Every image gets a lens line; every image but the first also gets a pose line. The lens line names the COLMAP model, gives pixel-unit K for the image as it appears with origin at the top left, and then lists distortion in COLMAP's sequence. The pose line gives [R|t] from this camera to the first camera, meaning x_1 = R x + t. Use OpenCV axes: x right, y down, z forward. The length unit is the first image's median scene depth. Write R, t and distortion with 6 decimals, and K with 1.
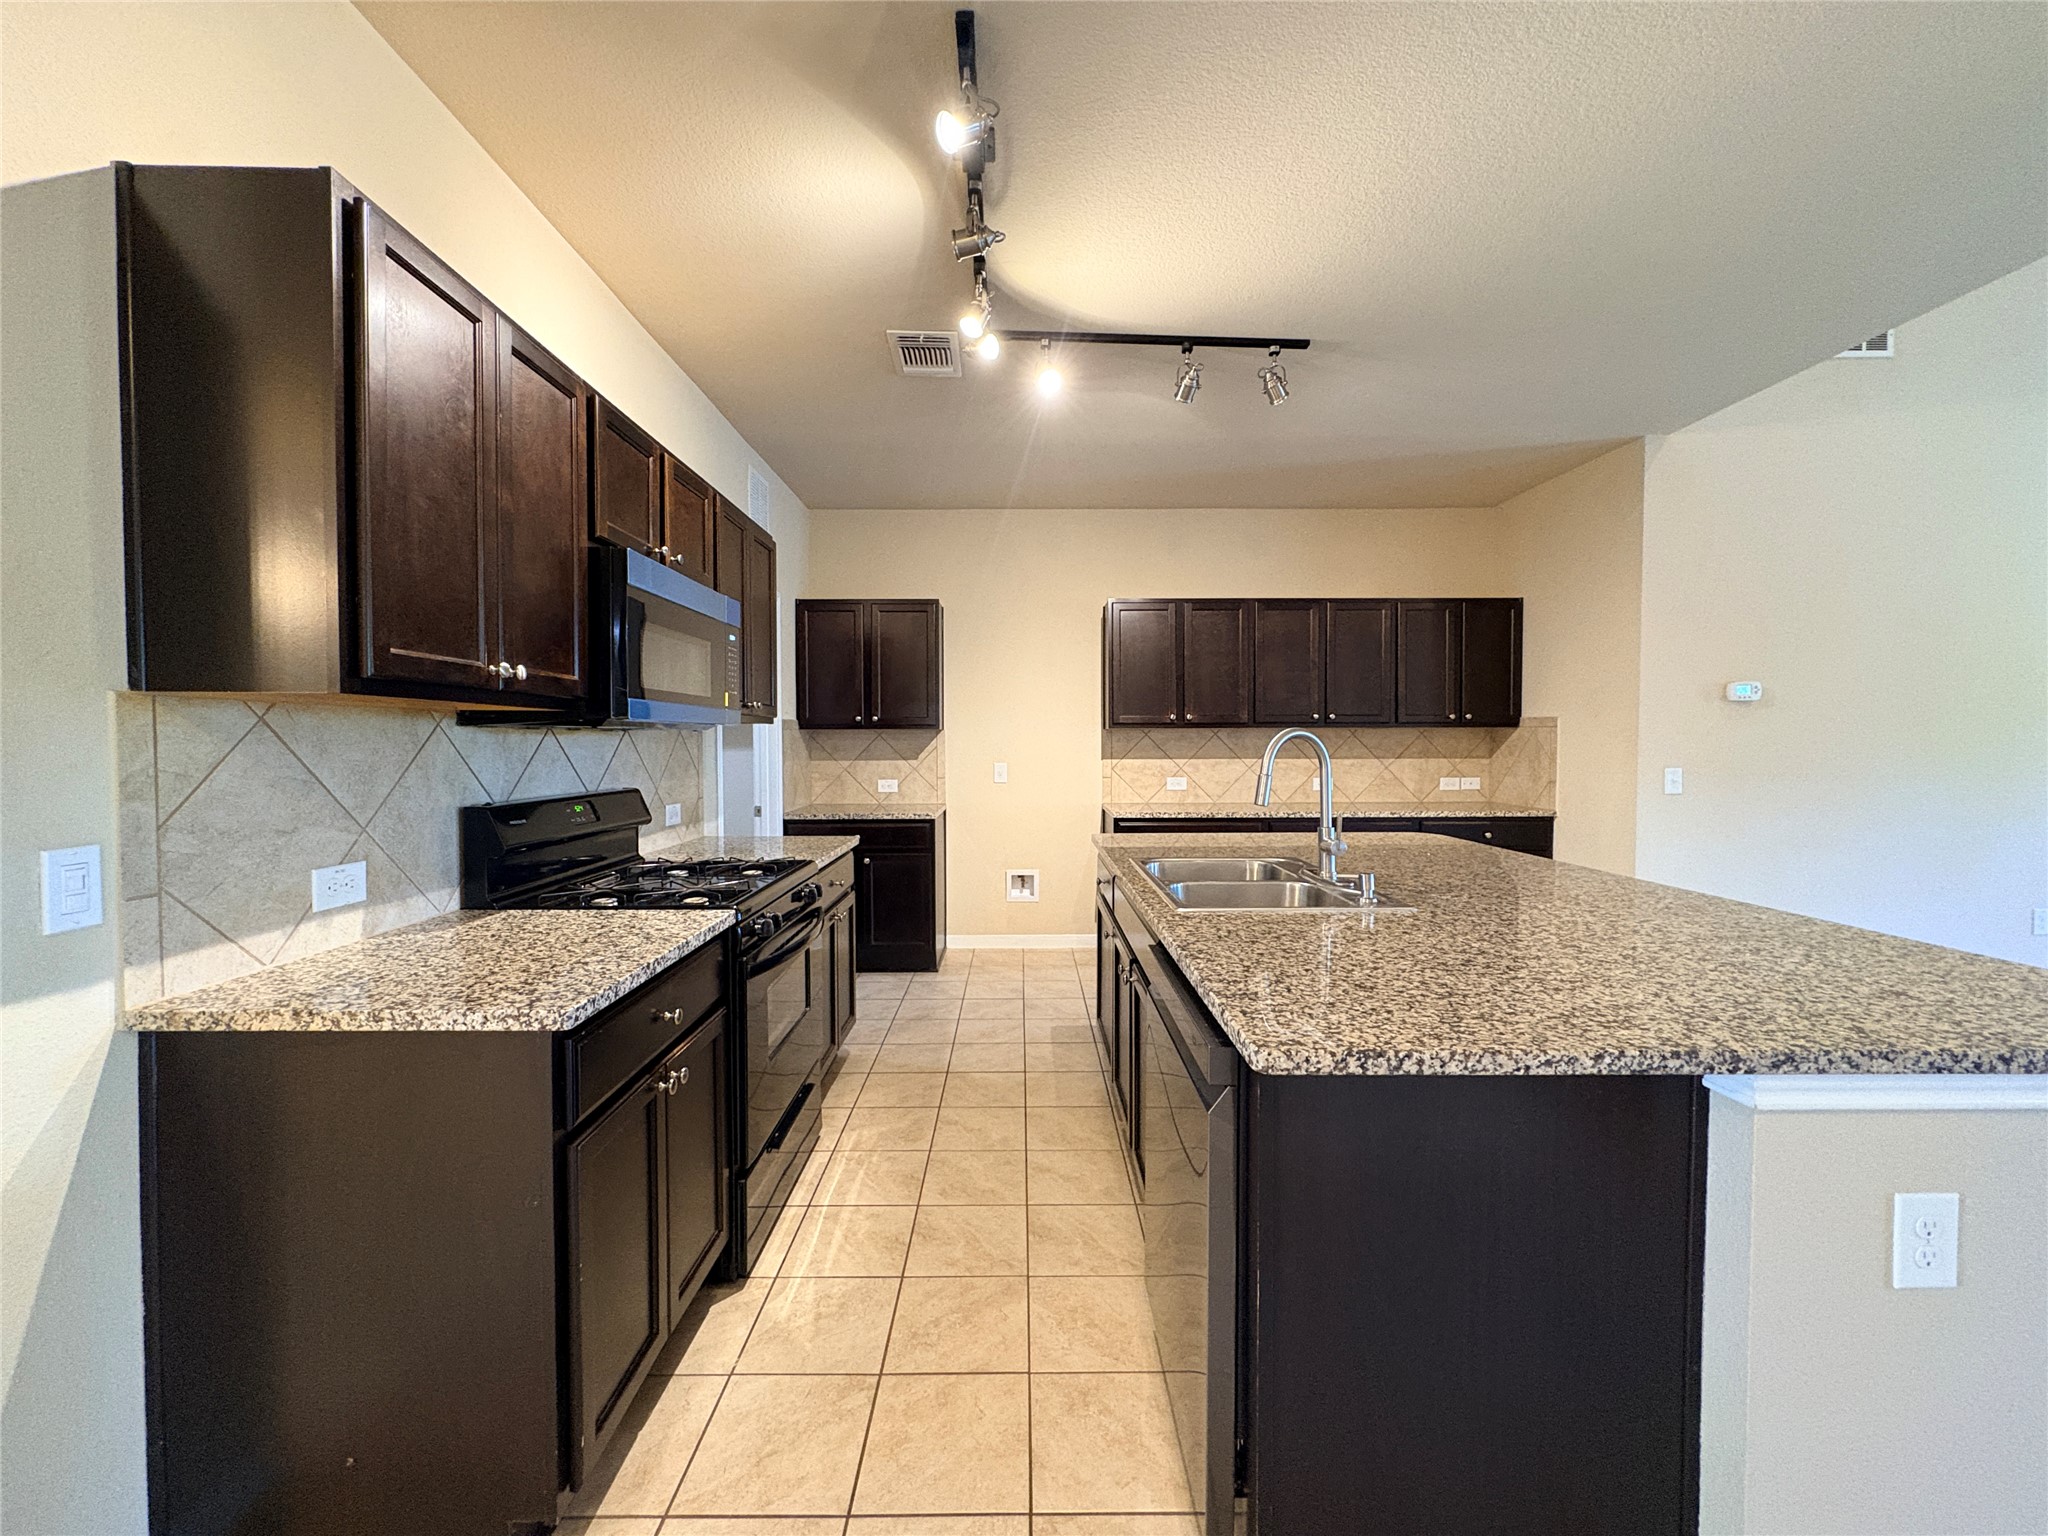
lens RADIAL K [[815.9, 0, 1029.1], [0, 815.9, 761.8], [0, 0, 1]] dist [0.002237, 0.000258]
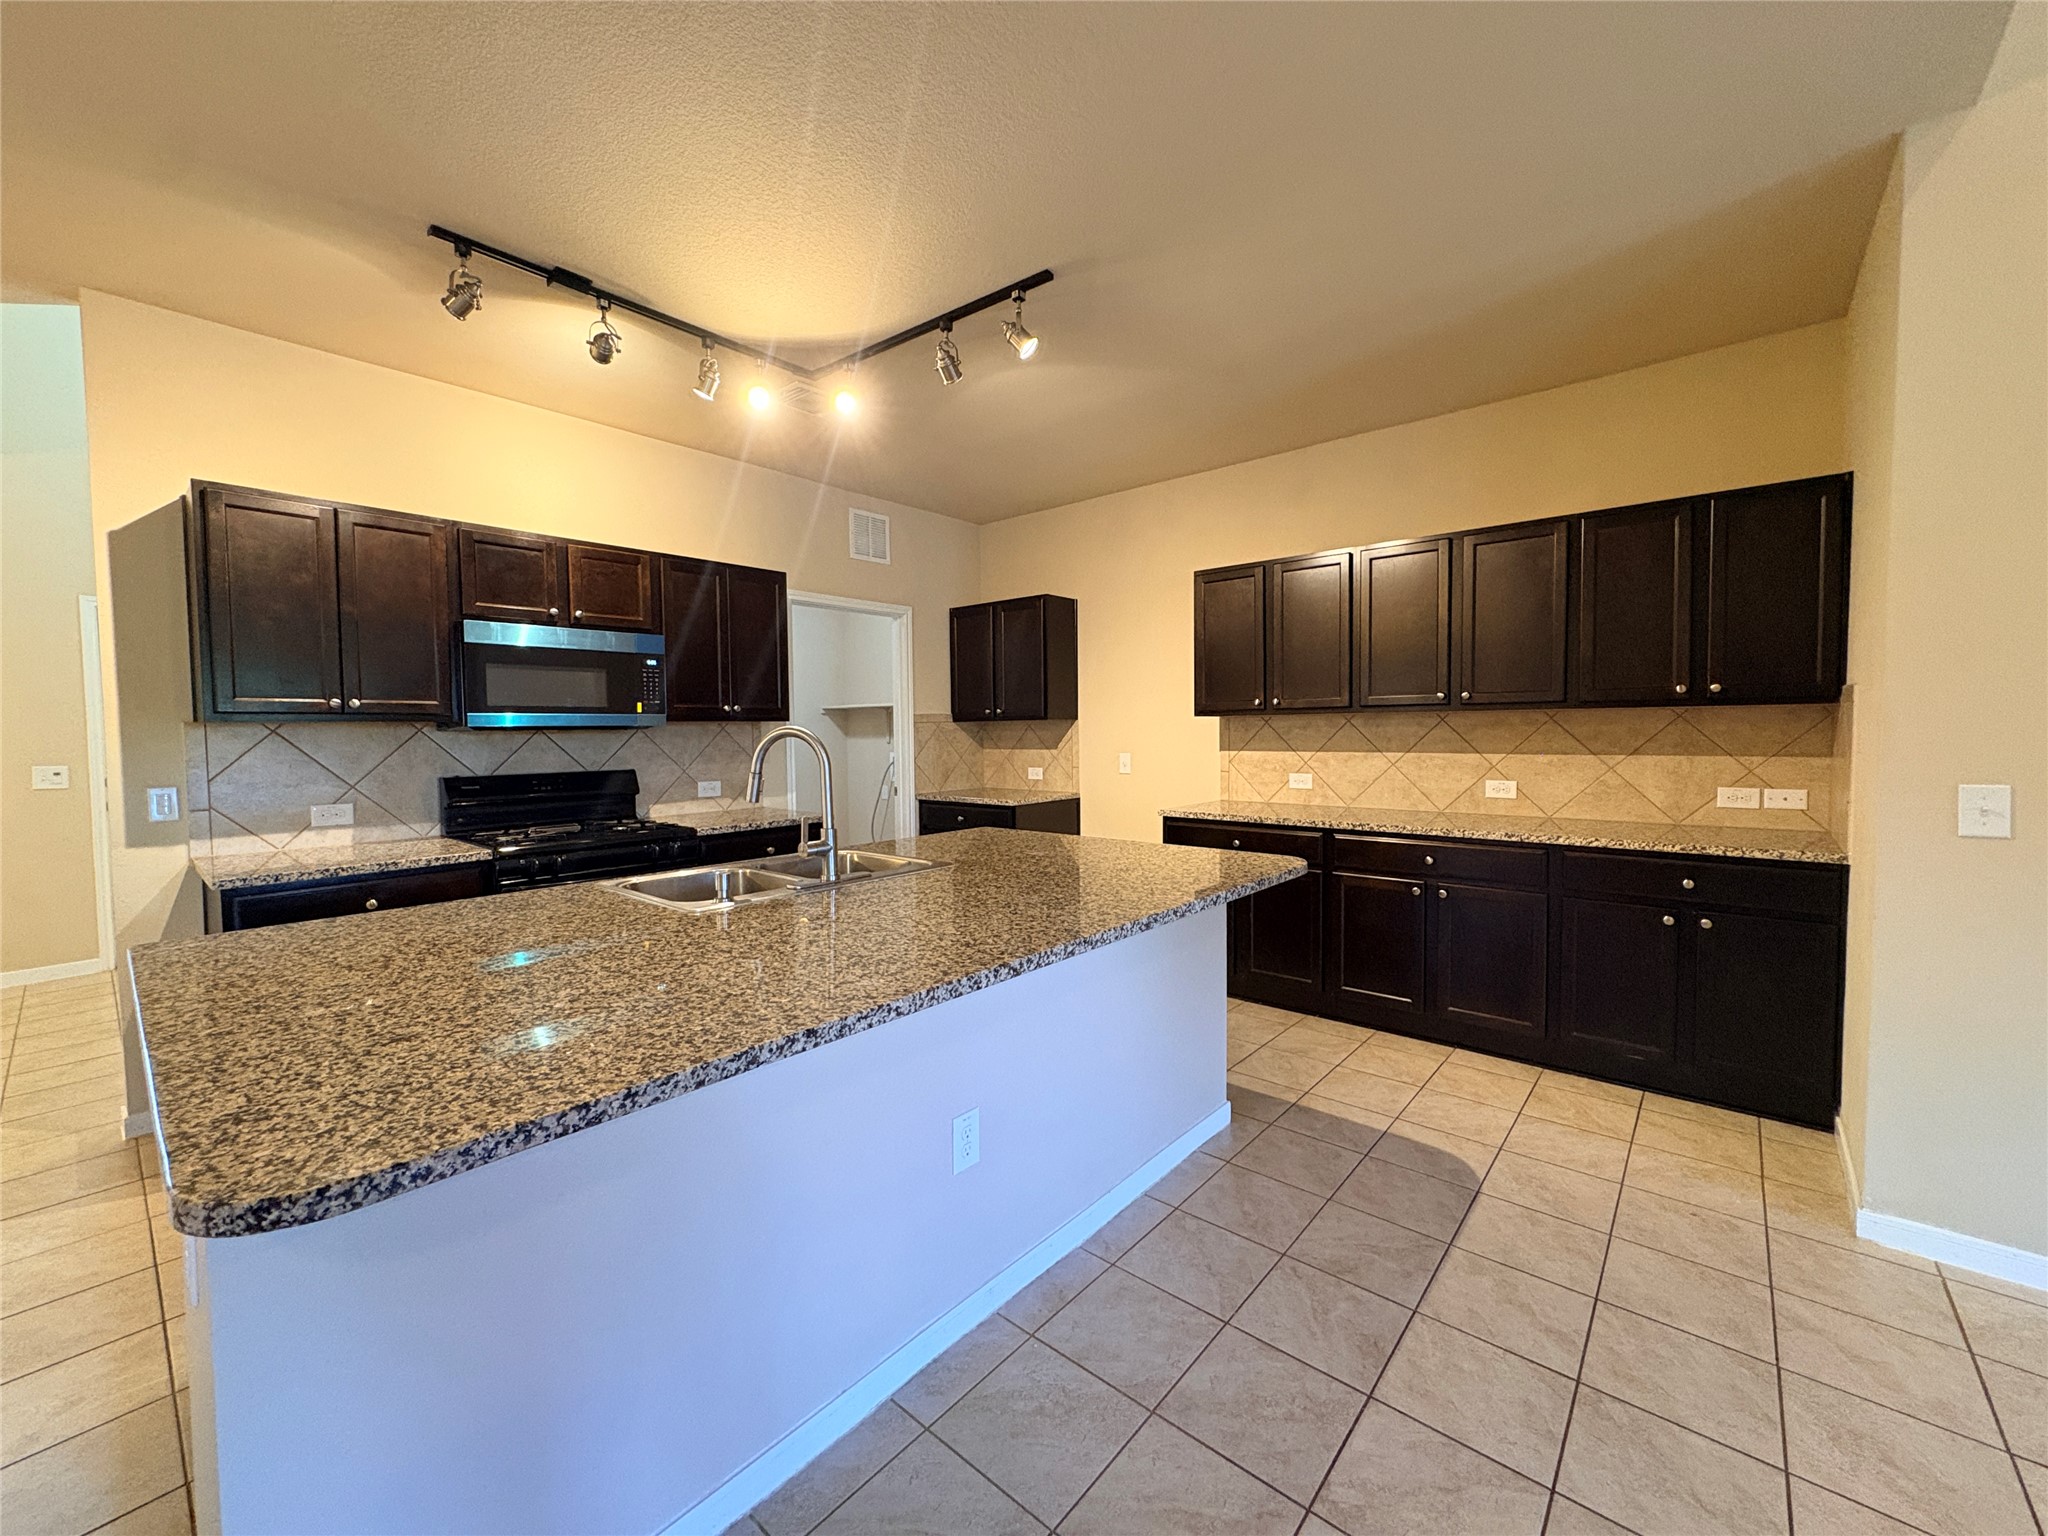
lens RADIAL K [[815.9, 0, 1026.7], [0, 815.9, 764.2], [0, 0, 1]] dist [0.002237, 0.000258]
pose [[0.752329, 0.022702, -0.658396, 0.528589], [-0.007134, 0.999628, 0.026317, -0.010521], [0.658749, -0.015102, 0.752212, 0.192860]]
